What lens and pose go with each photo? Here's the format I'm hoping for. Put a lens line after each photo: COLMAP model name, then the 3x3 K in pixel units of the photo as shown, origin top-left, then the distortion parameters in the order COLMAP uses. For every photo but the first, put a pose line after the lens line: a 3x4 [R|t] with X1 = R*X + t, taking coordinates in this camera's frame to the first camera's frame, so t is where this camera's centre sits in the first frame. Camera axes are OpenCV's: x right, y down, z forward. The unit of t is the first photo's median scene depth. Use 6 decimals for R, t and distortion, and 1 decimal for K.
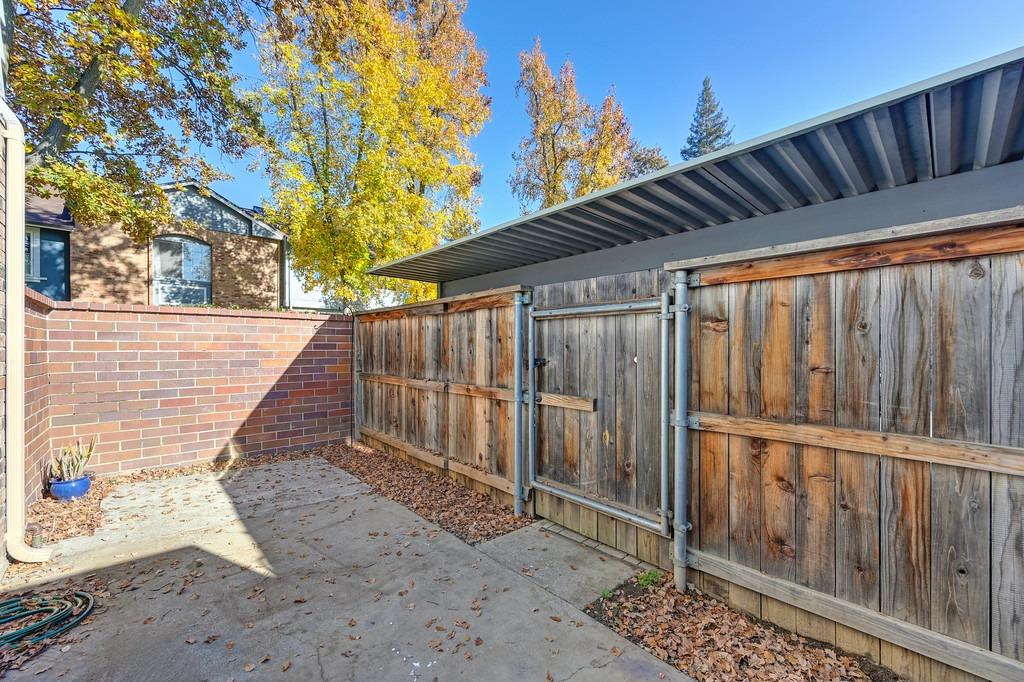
lens RADIAL K [[402.2, 0, 504.3], [0, 402.2, 348.5], [0, 0, 1]] dist [-0.002343, 0.000213]
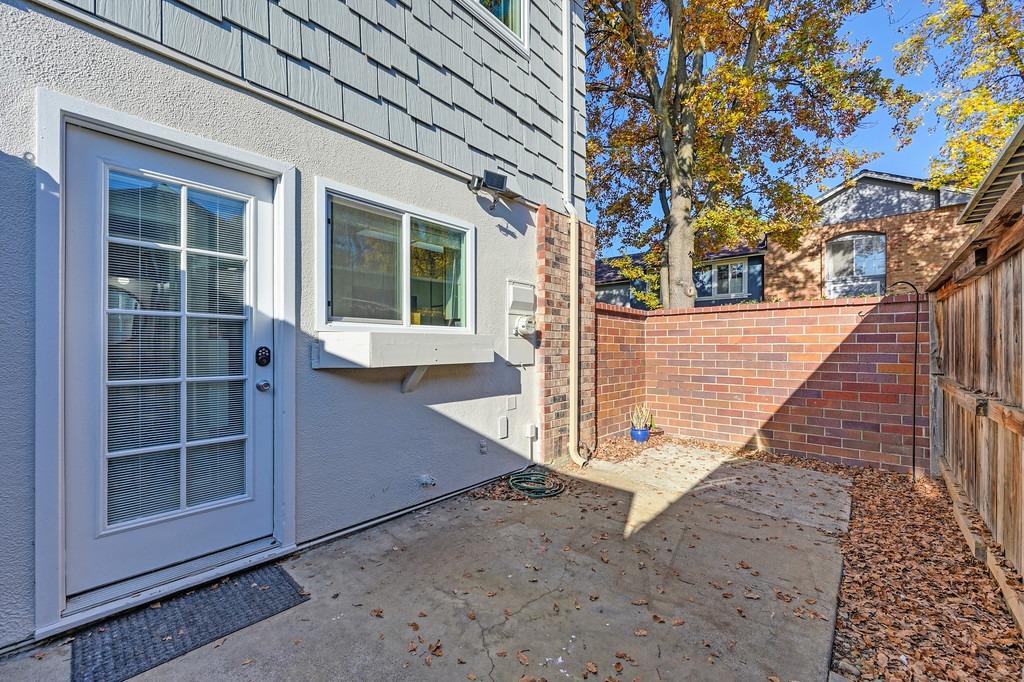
lens RADIAL K [[384.3, 0, 503.3], [0, 384.3, 346.2], [0, 0, 1]] dist [-0.001993, -0.000094]
pose [[0.129046, 0.000867, -0.991638, 0.196293], [-0.003536, 0.999994, 0.000414, 0.012767], [0.991632, 0.003453, 0.129049, 0.220374]]
